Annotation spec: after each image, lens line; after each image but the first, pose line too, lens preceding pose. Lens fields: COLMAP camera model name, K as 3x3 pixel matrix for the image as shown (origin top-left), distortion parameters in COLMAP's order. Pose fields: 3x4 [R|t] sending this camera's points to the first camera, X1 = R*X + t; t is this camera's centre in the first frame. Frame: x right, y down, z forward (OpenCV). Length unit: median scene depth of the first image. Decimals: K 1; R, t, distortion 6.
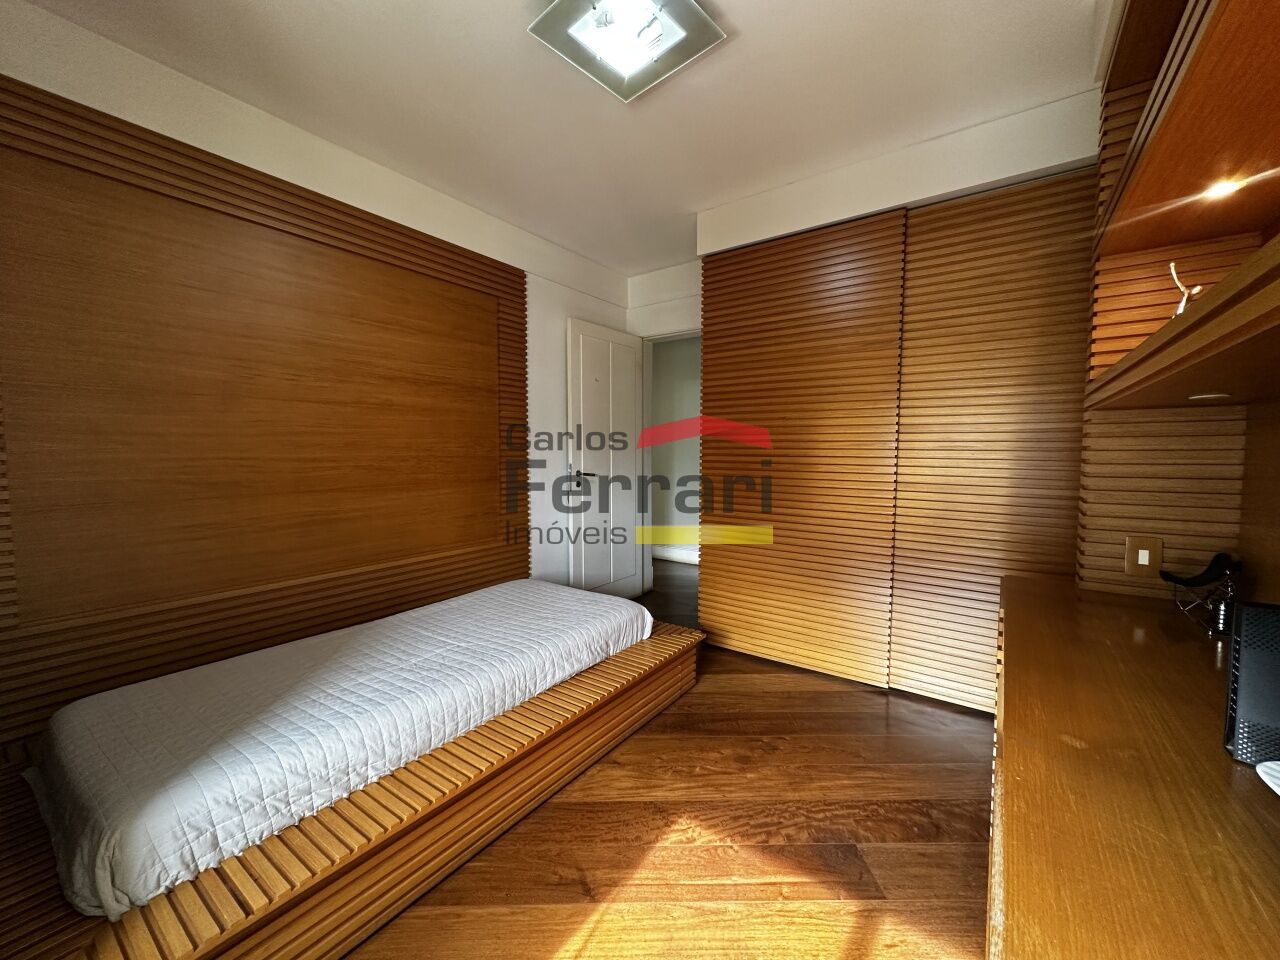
lens RADIAL K [[512.3, 0, 640.4], [0, 512.3, 480.1], [0, 0, 1]] dist [0.003813, 0.000526]
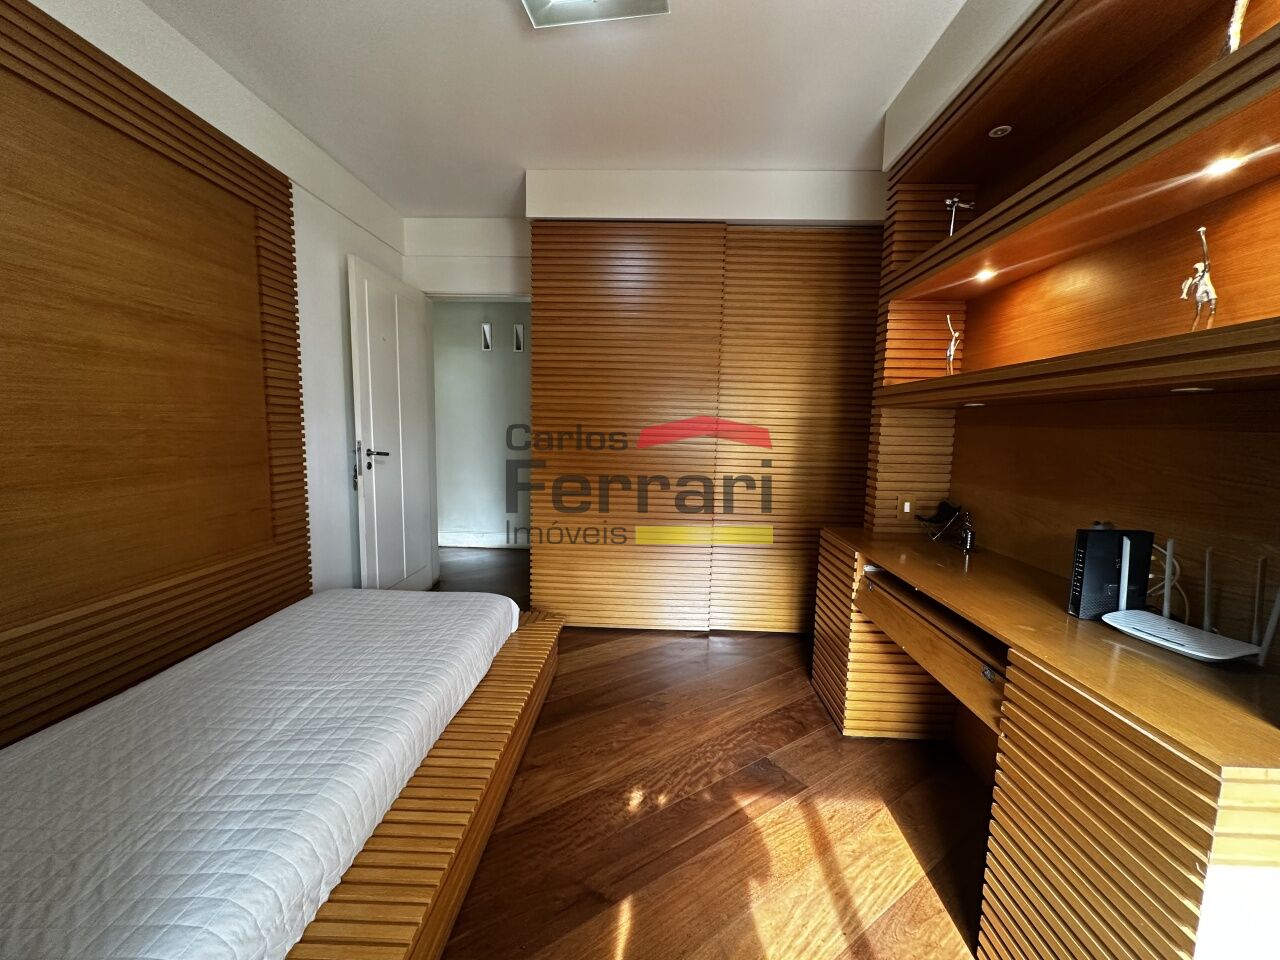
lens RADIAL K [[512.3, 0, 641.5], [0, 512.3, 480.8], [0, 0, 1]] dist [0.003813, 0.000526]
pose [[0.829916, -0.042502, 0.556268, -0.310392], [0.011937, 0.998218, 0.058459, -0.015220], [-0.557761, -0.041876, 0.828944, 0.115866]]
